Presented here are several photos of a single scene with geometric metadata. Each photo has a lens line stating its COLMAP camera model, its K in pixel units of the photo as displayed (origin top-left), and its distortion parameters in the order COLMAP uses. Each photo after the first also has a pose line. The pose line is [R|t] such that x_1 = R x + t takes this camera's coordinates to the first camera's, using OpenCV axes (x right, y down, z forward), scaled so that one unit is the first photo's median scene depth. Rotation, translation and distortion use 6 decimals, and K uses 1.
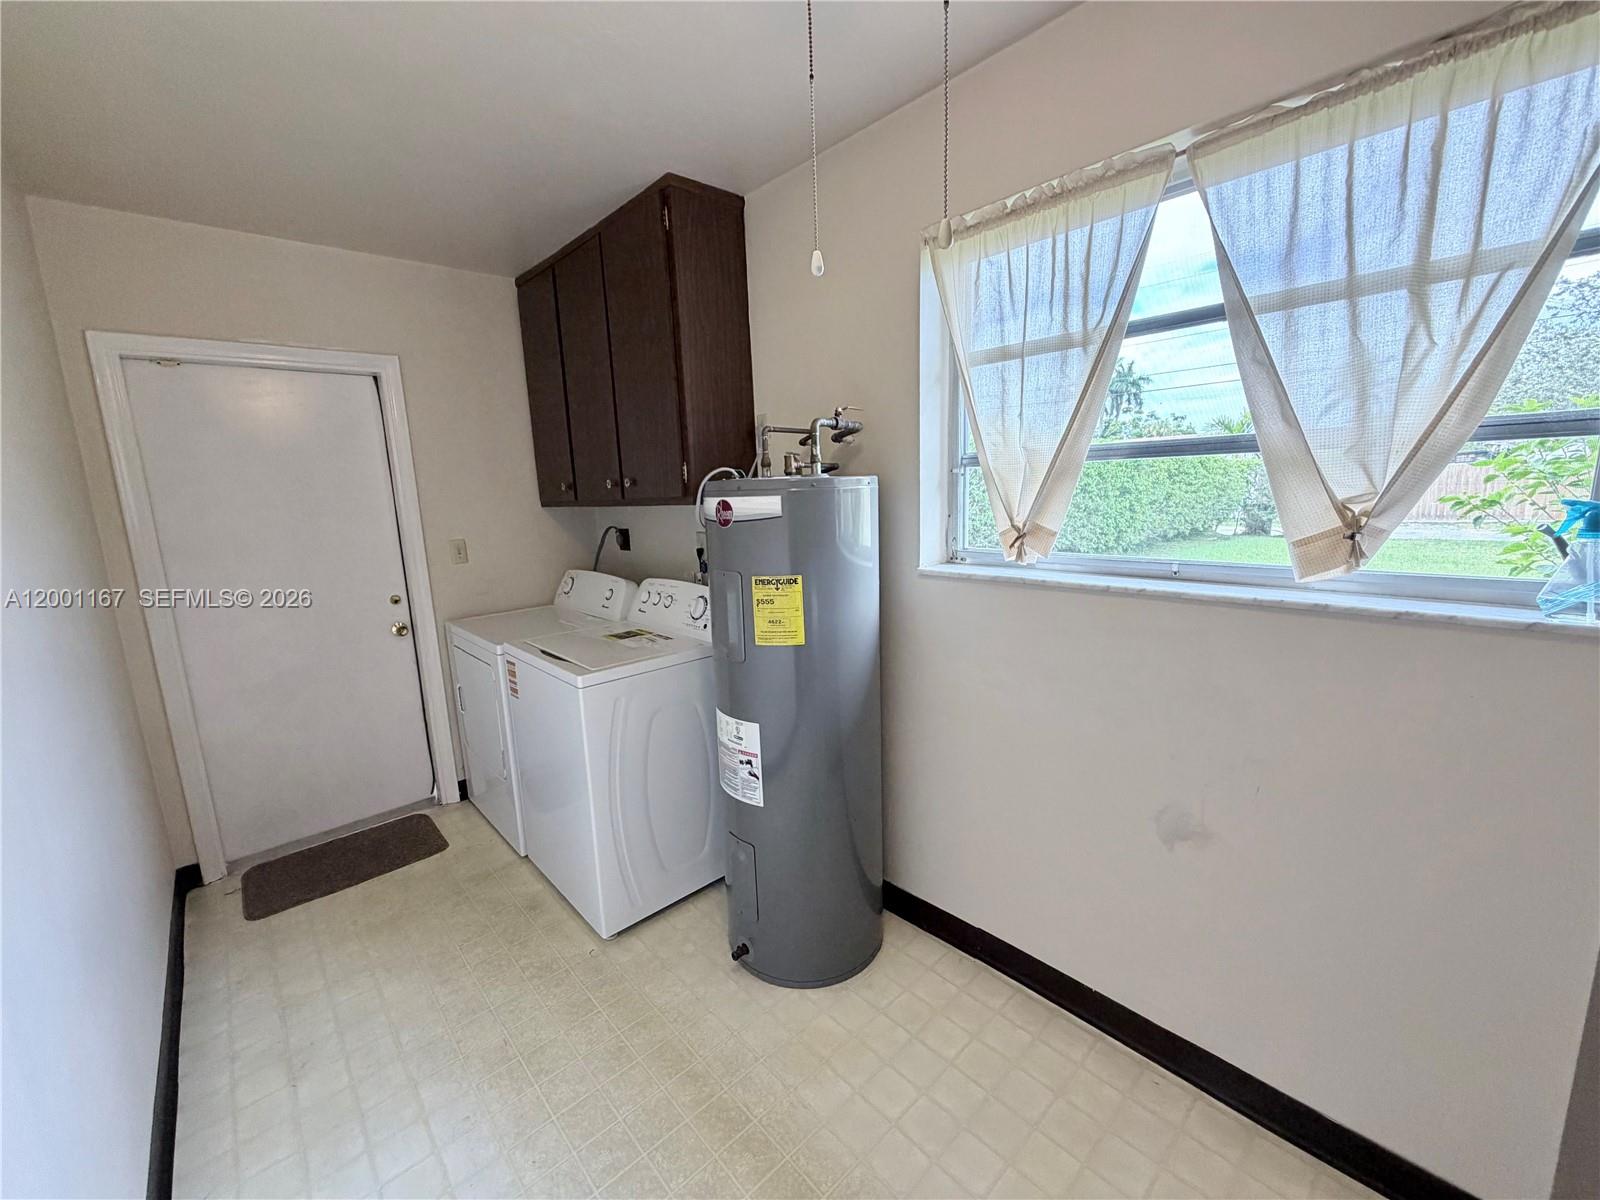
lens RADIAL K [[639.9, 0, 800.5], [0, 639.9, 596.1], [0, 0, 1]] dist [0.000774, -0.000633]
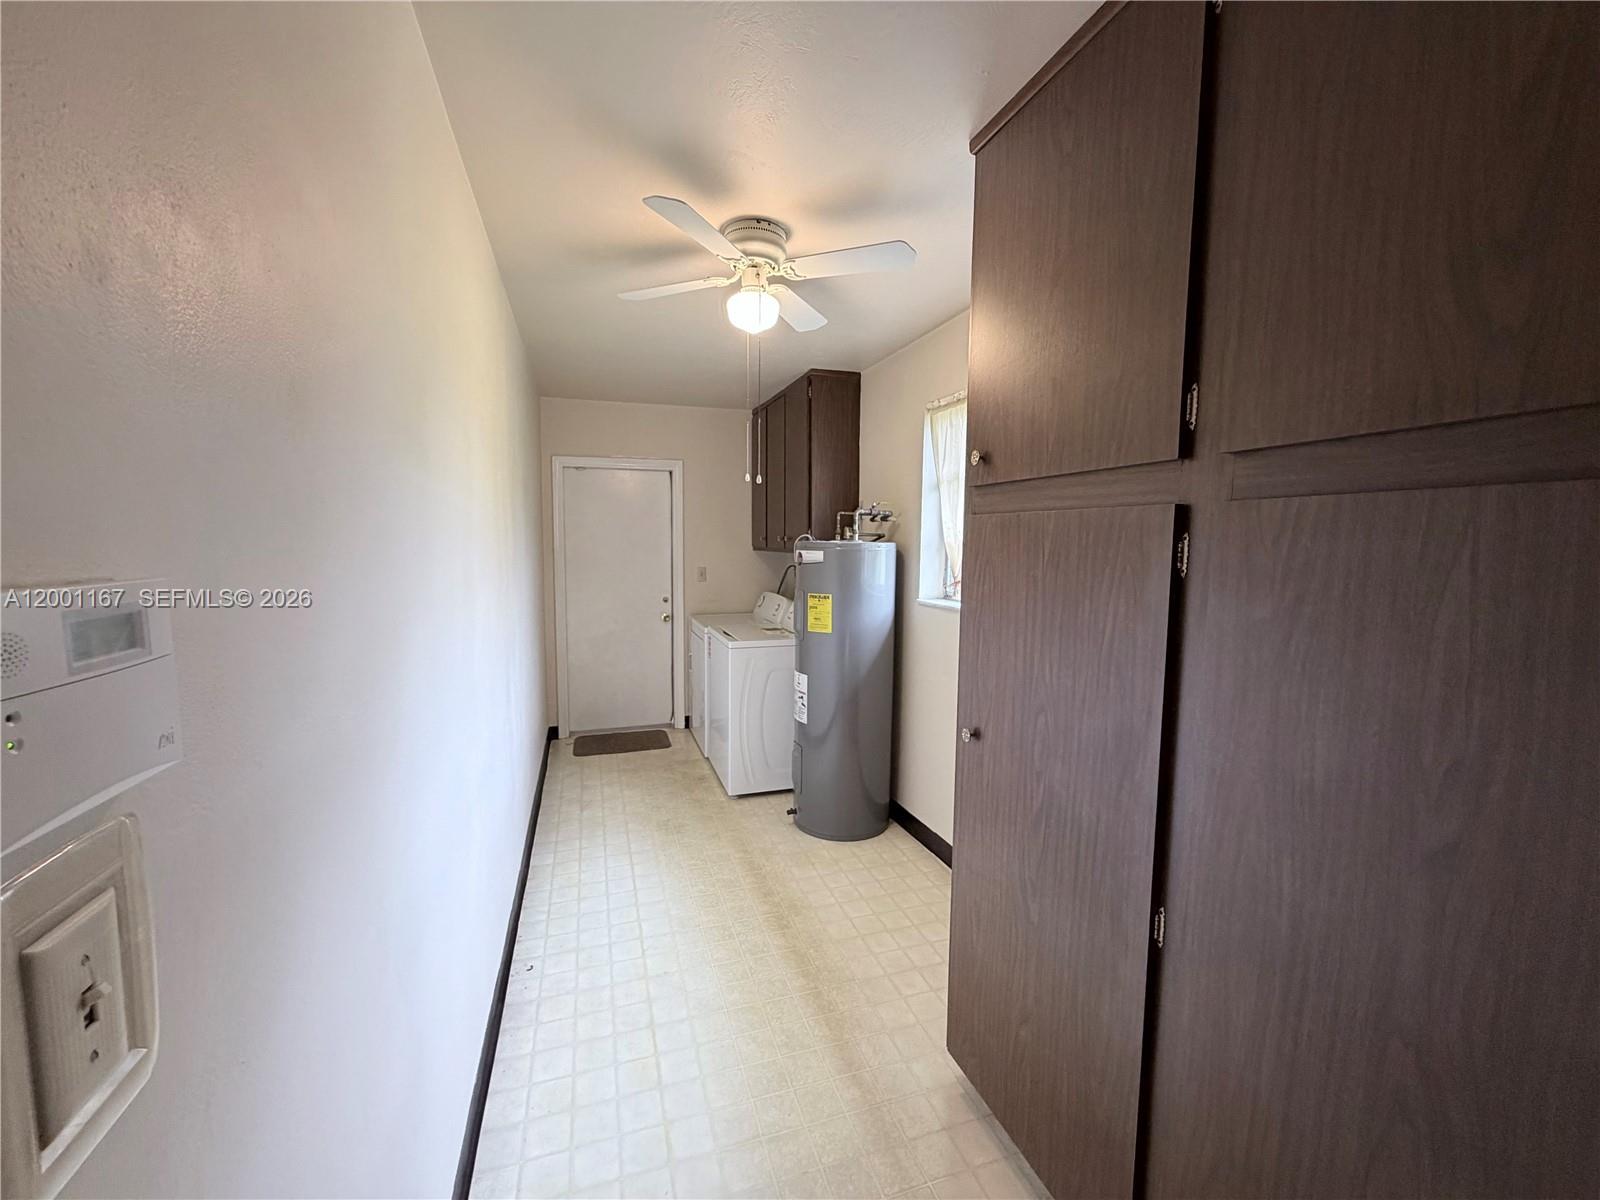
lens RADIAL K [[639.9, 0, 800.2], [0, 639.9, 596.1], [0, 0, 1]] dist [0.000774, -0.000633]
pose [[0.910197, 0.082071, -0.405964, 0.501137], [-0.113451, 0.992086, -0.053803, 0.061312], [0.398335, 0.095028, 0.912304, -0.535964]]
